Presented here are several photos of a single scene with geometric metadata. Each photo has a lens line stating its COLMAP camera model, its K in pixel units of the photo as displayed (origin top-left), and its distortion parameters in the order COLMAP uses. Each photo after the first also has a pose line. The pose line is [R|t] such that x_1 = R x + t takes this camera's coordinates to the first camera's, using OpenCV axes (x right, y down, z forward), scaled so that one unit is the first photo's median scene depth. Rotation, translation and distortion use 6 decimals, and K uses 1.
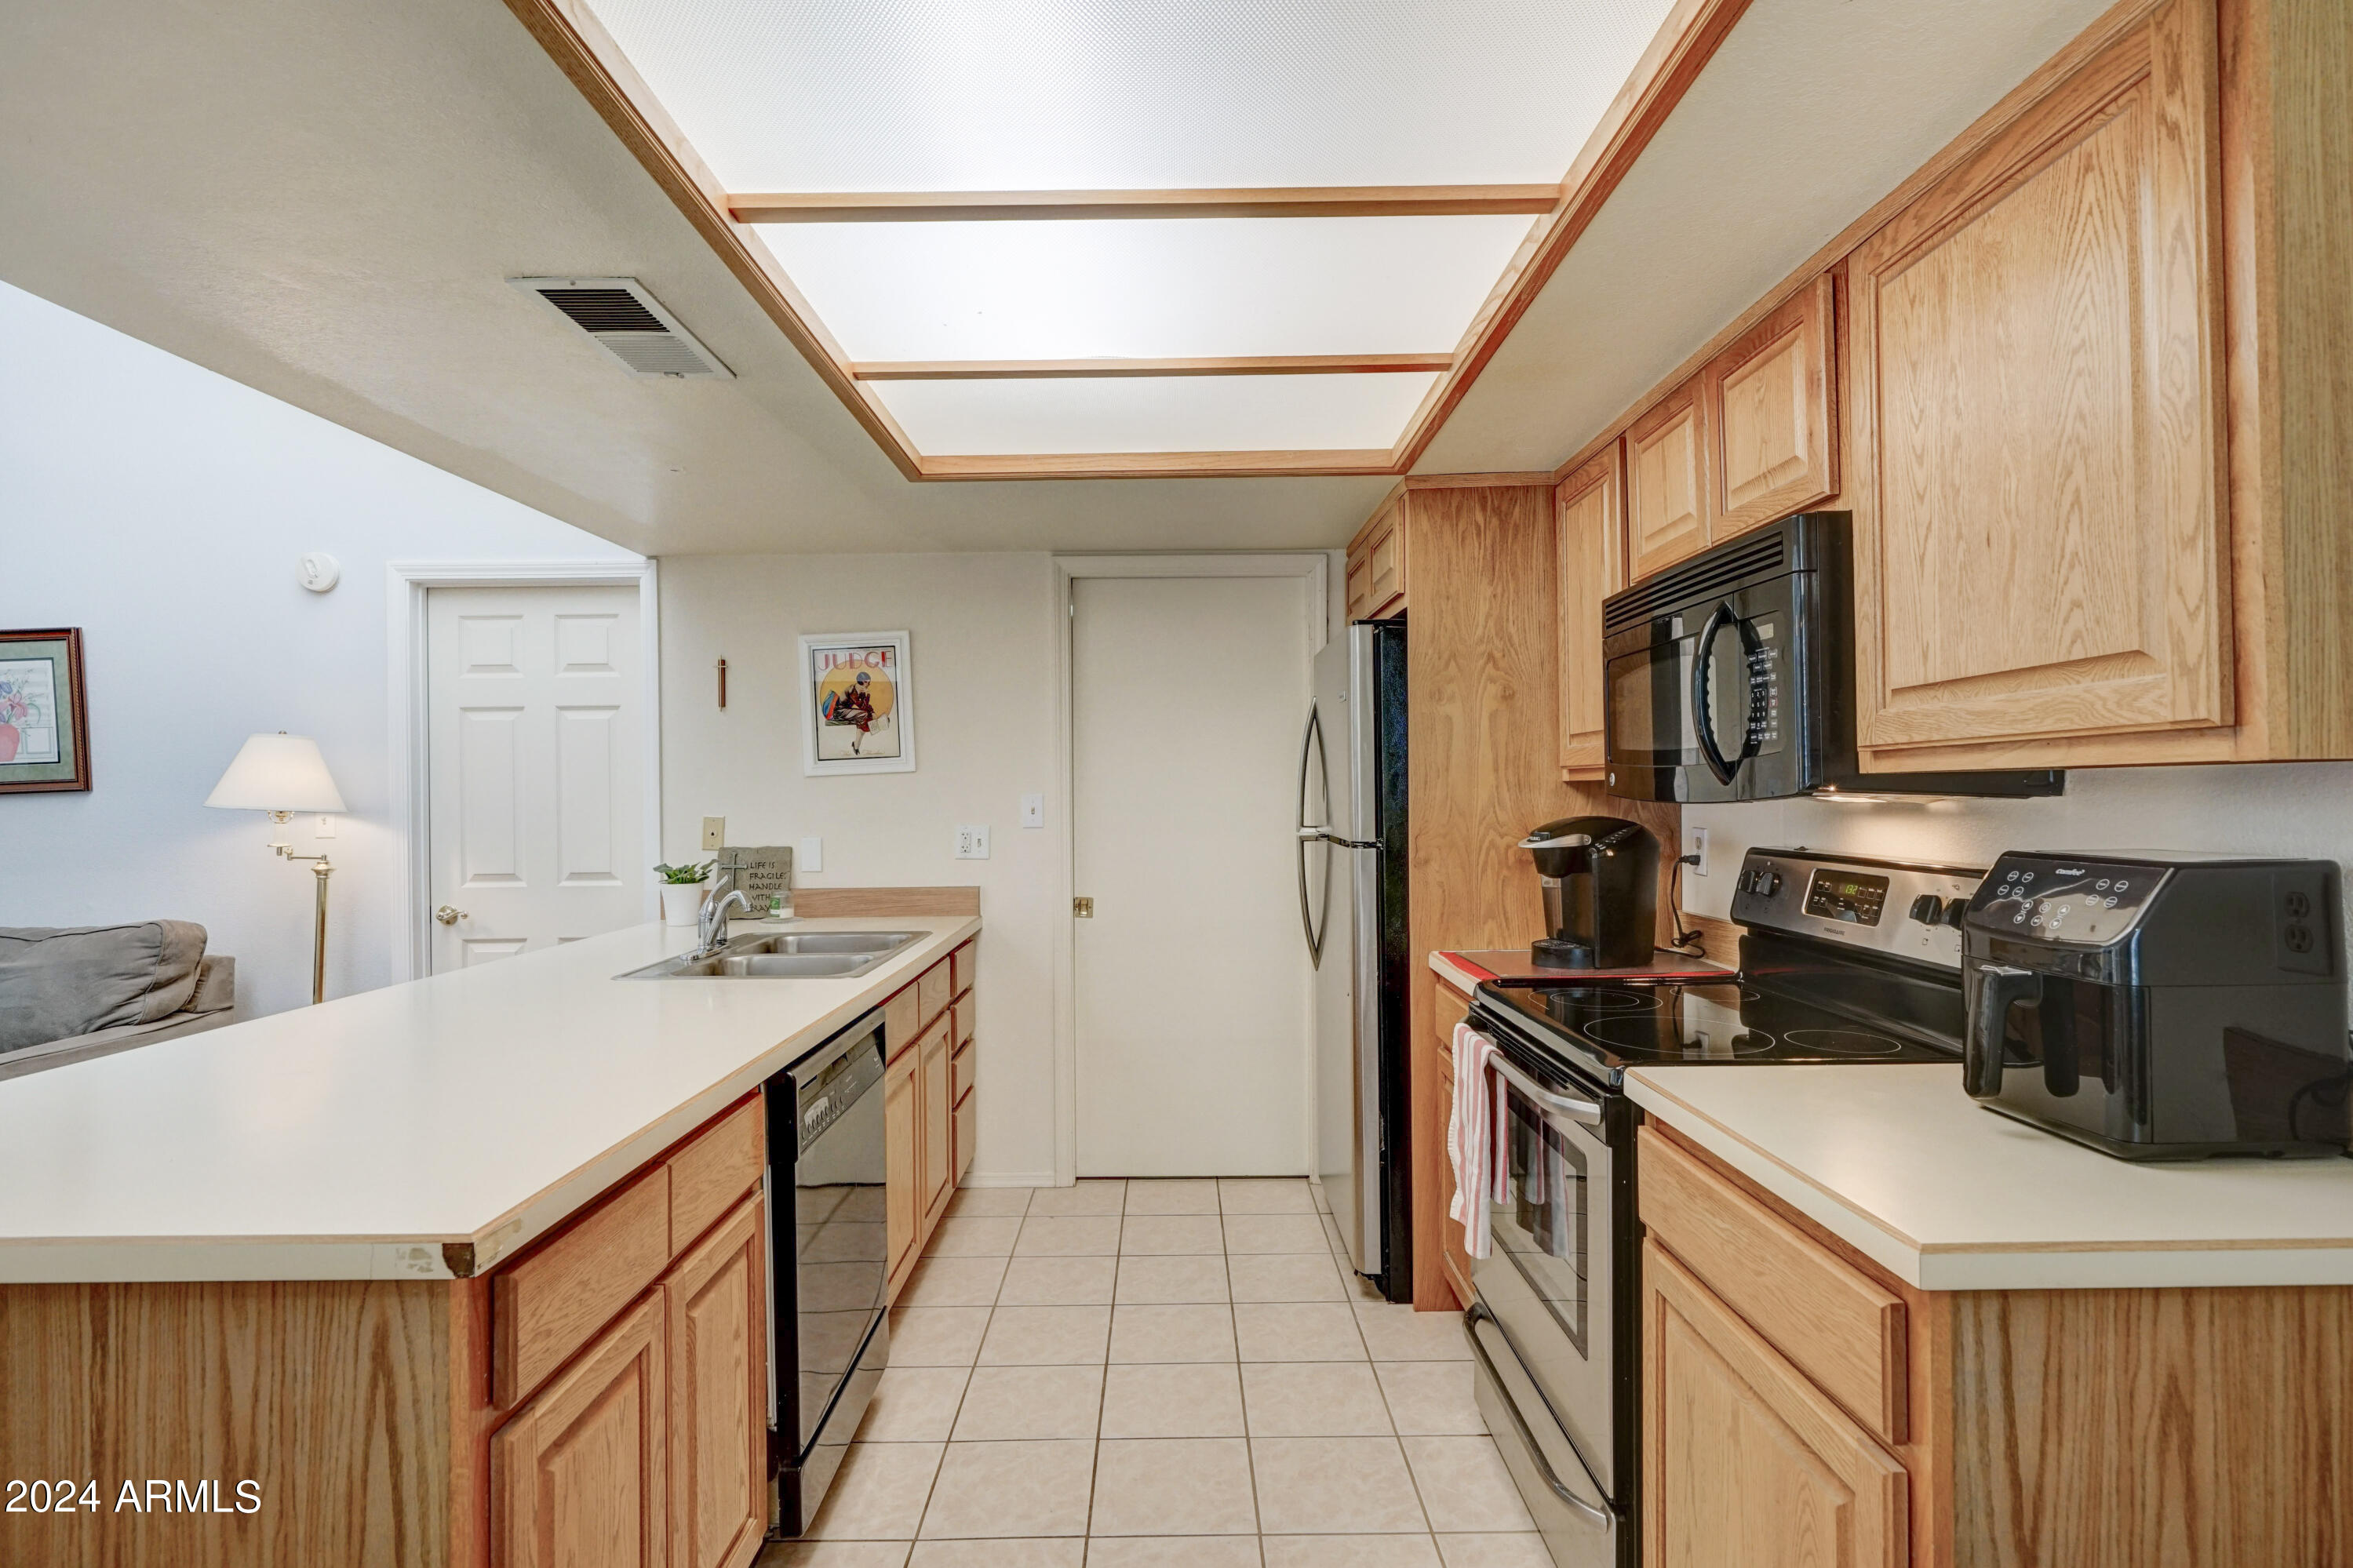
lens RADIAL K [[1182.4, 0, 1170.9], [0, 1182.4, 781.7], [0, 0, 1]] dist [0.006836, 0.000258]
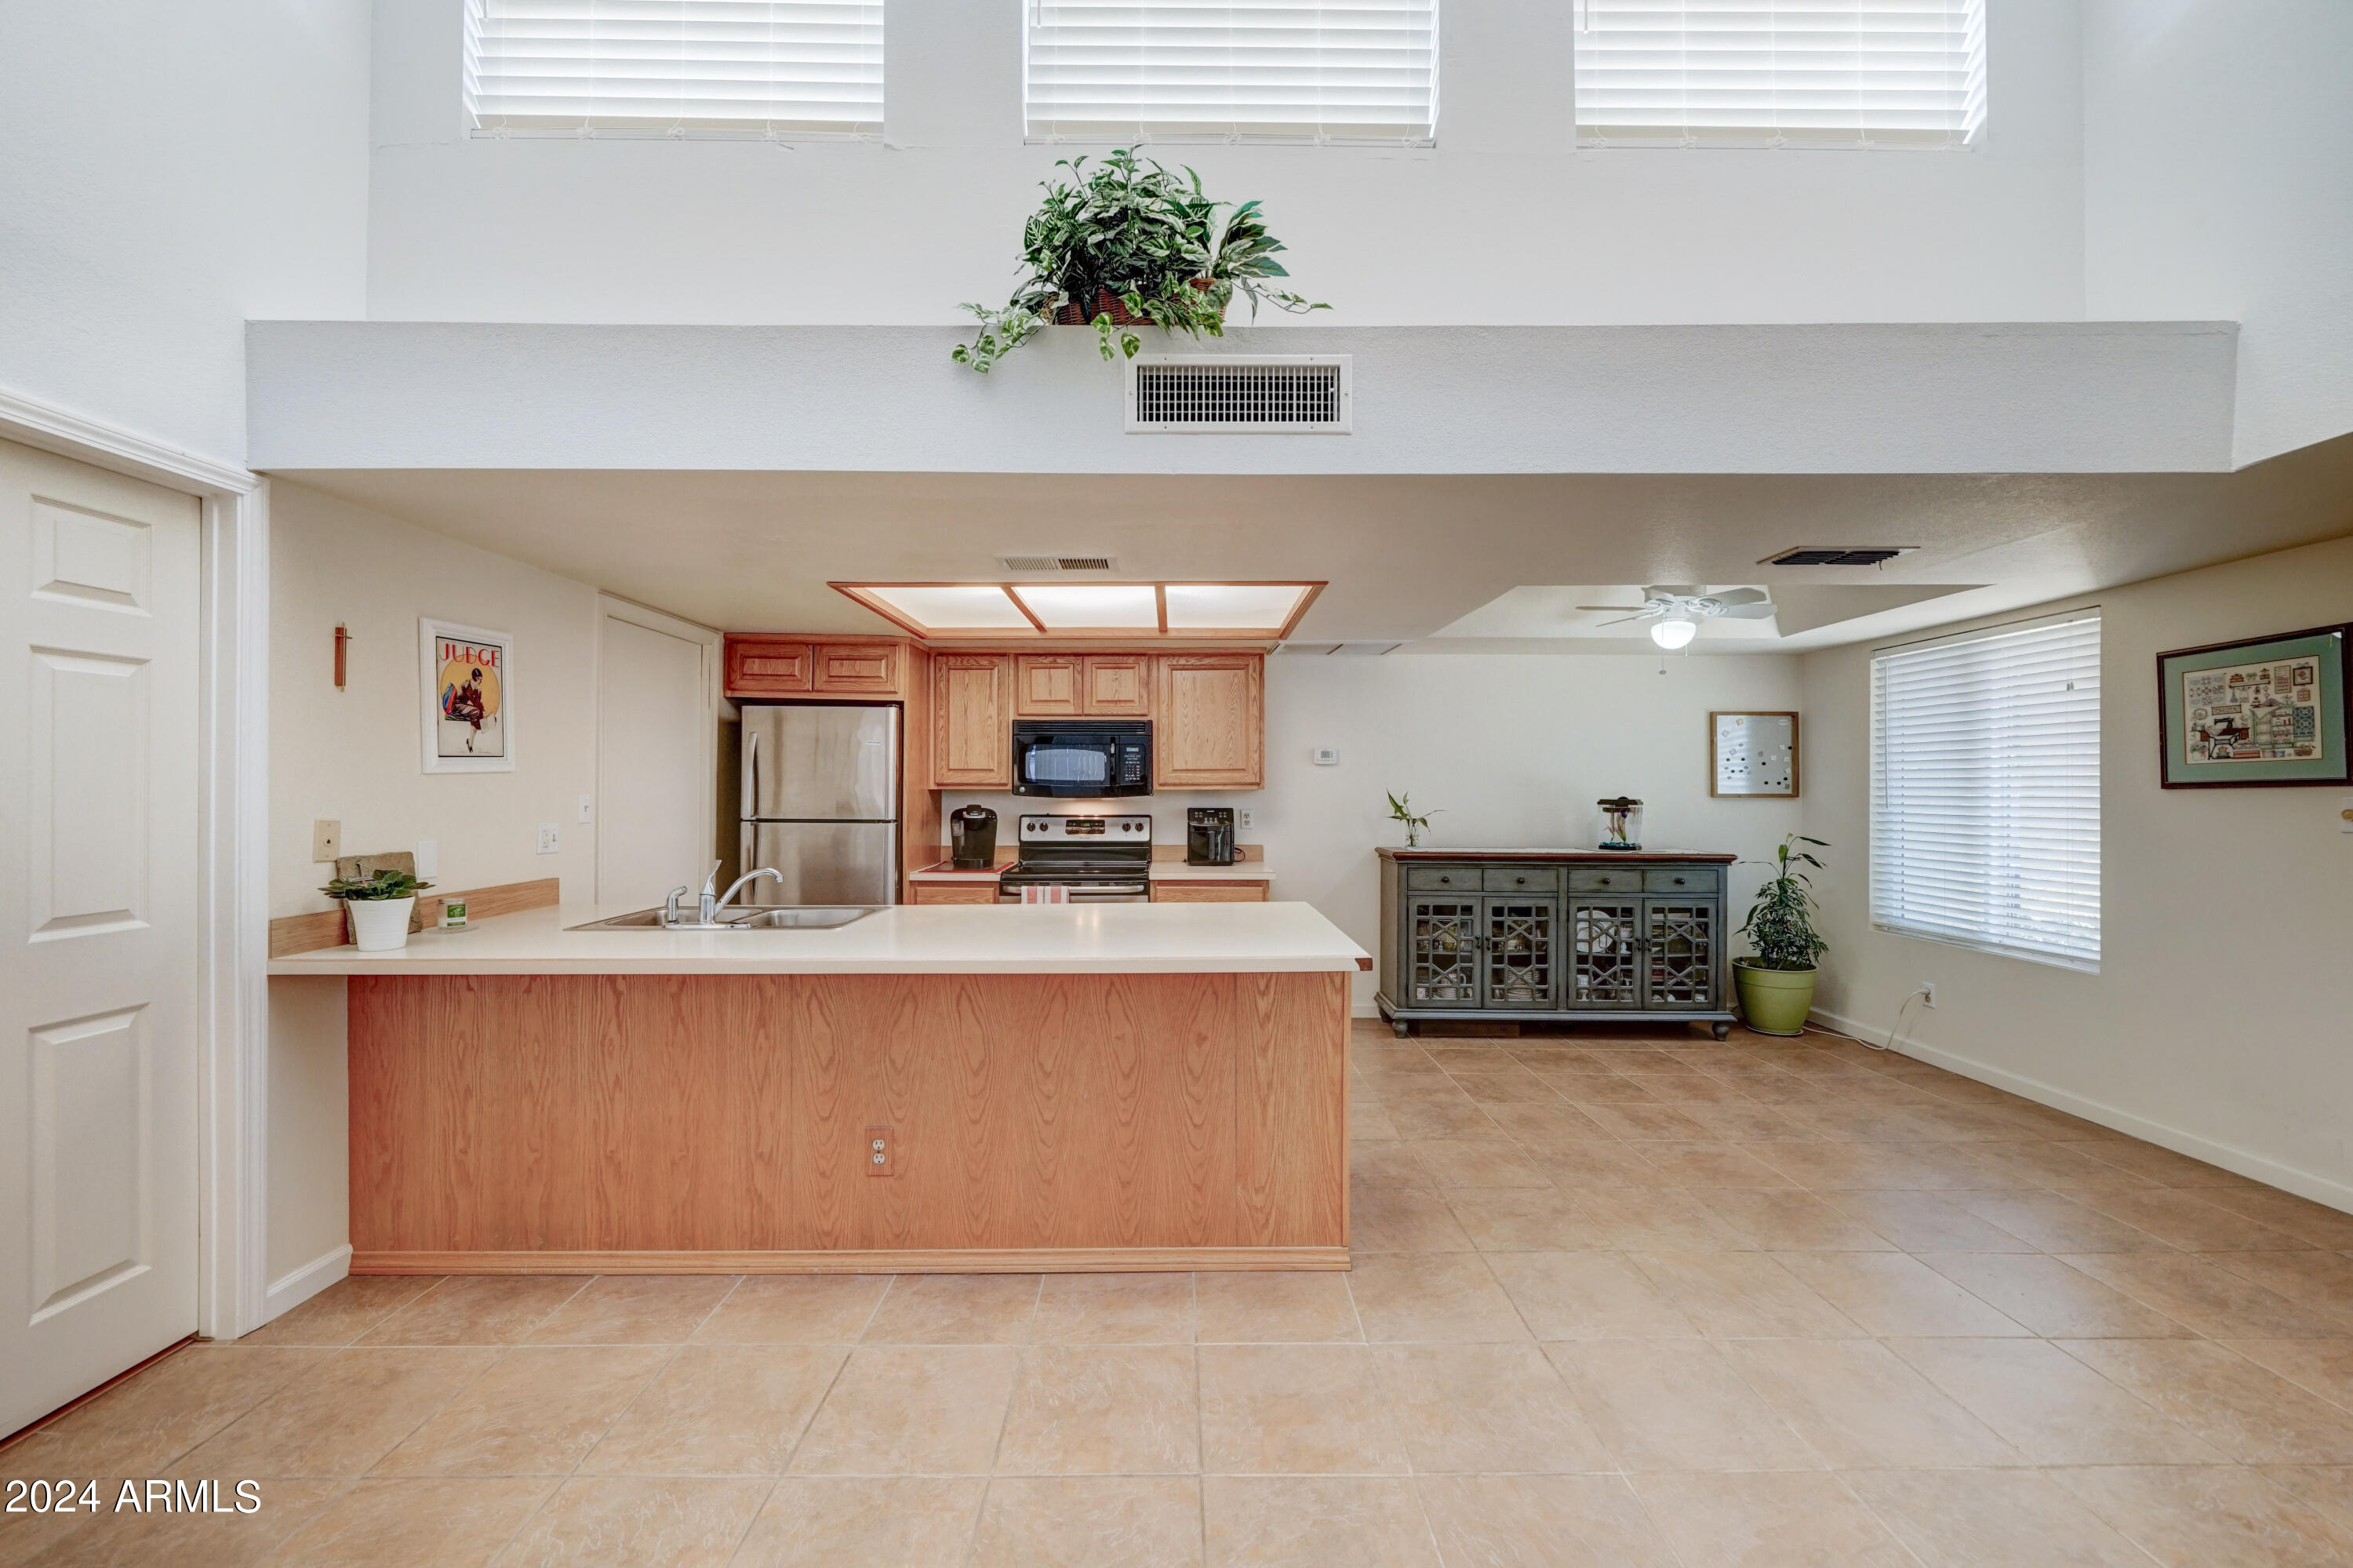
lens RADIAL K [[858.0, 0, 1189.4], [0, 858.0, 790.3], [0, 0, 1]] dist [-0.002582, -0.000365]
pose [[-0.017278, 0.007589, 0.999822, -0.996169], [-0.011620, 0.999902, -0.007791, 0.007035], [-0.999783, -0.011753, -0.017188, 0.428454]]
